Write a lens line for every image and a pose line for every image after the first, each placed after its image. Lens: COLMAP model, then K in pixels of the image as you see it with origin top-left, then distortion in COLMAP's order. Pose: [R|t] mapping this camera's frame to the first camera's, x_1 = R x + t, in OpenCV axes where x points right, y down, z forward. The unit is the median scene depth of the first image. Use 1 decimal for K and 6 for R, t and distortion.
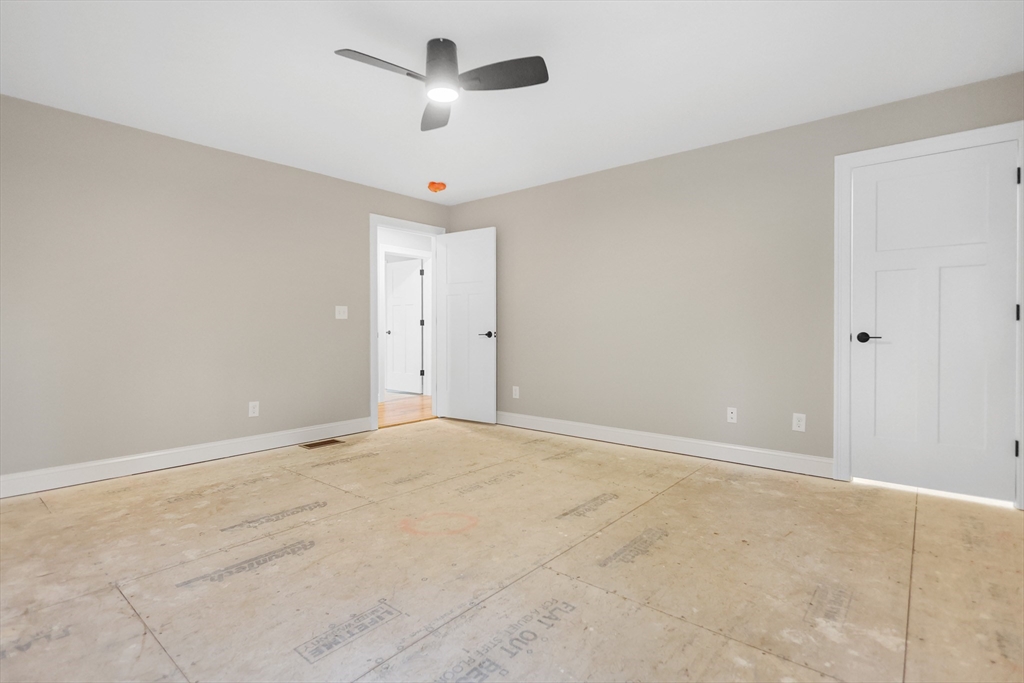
lens RADIAL K [[494.0, 0, 514.5], [0, 494.0, 337.4], [0, 0, 1]] dist [-0.002753, -0.000374]
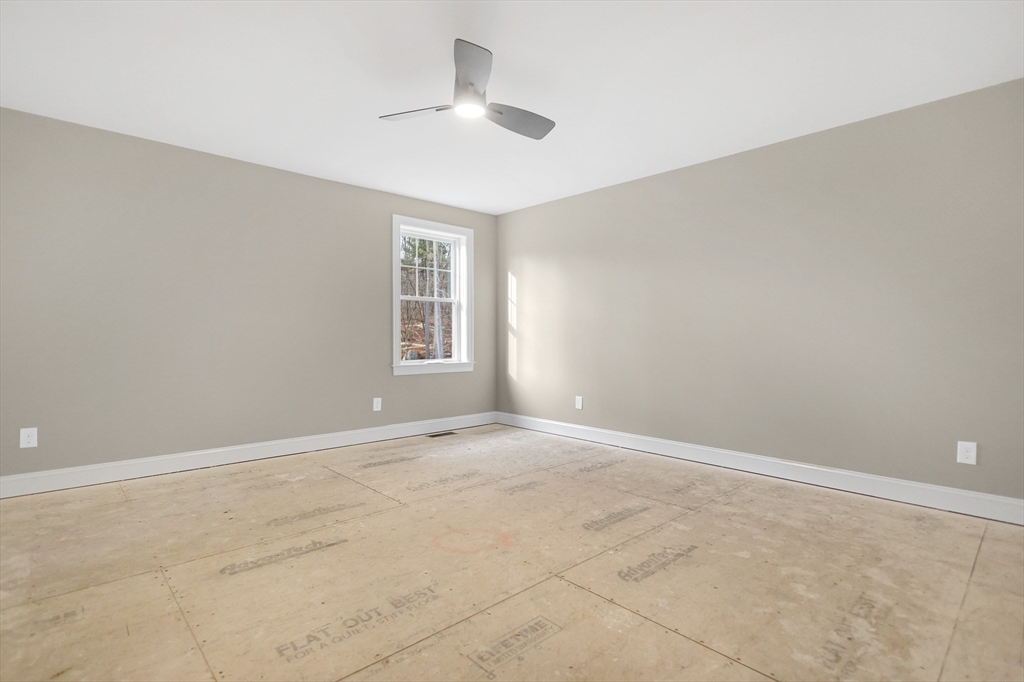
lens RADIAL K [[488.3, 0, 494.8], [0, 488.3, 332.4], [0, 0, 1]] dist [0.003965, -0.000126]
pose [[-0.987000, -0.001199, 0.160714, -0.351407], [0.000457, 0.999947, 0.010269, -0.034993], [-0.160717, 0.010209, -0.986948, 1.944782]]
